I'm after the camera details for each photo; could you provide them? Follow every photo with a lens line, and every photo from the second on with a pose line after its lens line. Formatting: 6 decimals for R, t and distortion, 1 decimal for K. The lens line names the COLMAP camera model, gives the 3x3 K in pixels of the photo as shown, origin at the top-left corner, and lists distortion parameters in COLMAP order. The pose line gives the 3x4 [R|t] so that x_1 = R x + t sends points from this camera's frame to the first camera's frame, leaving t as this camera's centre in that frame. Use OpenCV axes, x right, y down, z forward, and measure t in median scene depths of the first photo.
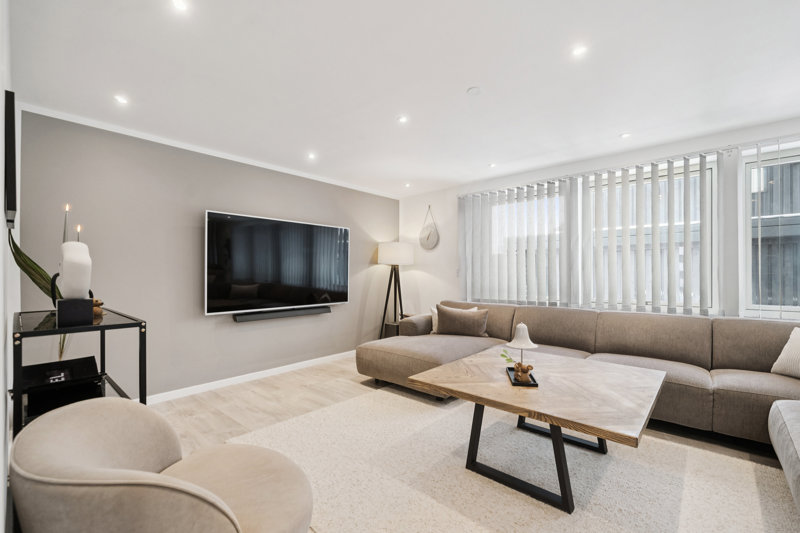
lens RADIAL K [[347.5, 0, 399.6], [0, 347.5, 273.7], [0, 0, 1]] dist [0.004549, 0.000443]
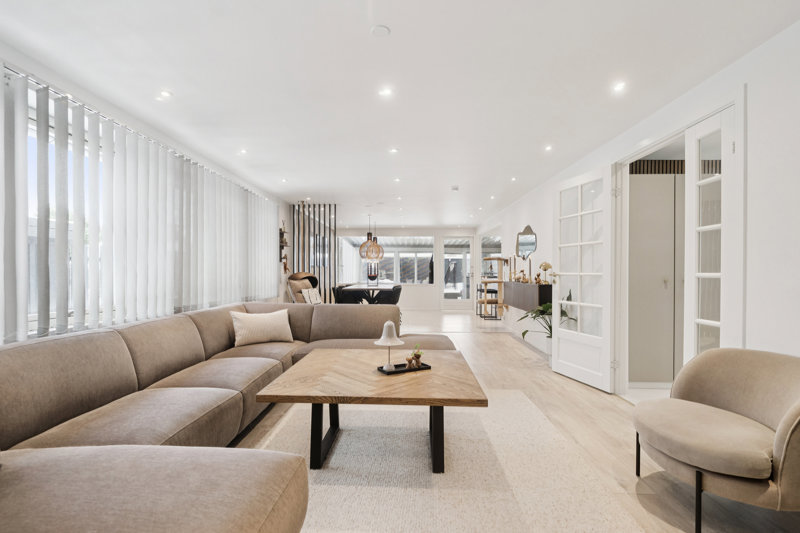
lens RADIAL K [[370.2, 0, 401.4], [0, 370.2, 269.5], [0, 0, 1]] dist [-0.005483, -0.000584]
pose [[-0.636647, 0.014679, 0.771016, -0.478056], [0.005776, 0.999882, -0.014267, 0.005681], [-0.771134, -0.004630, -0.636657, 1.558831]]
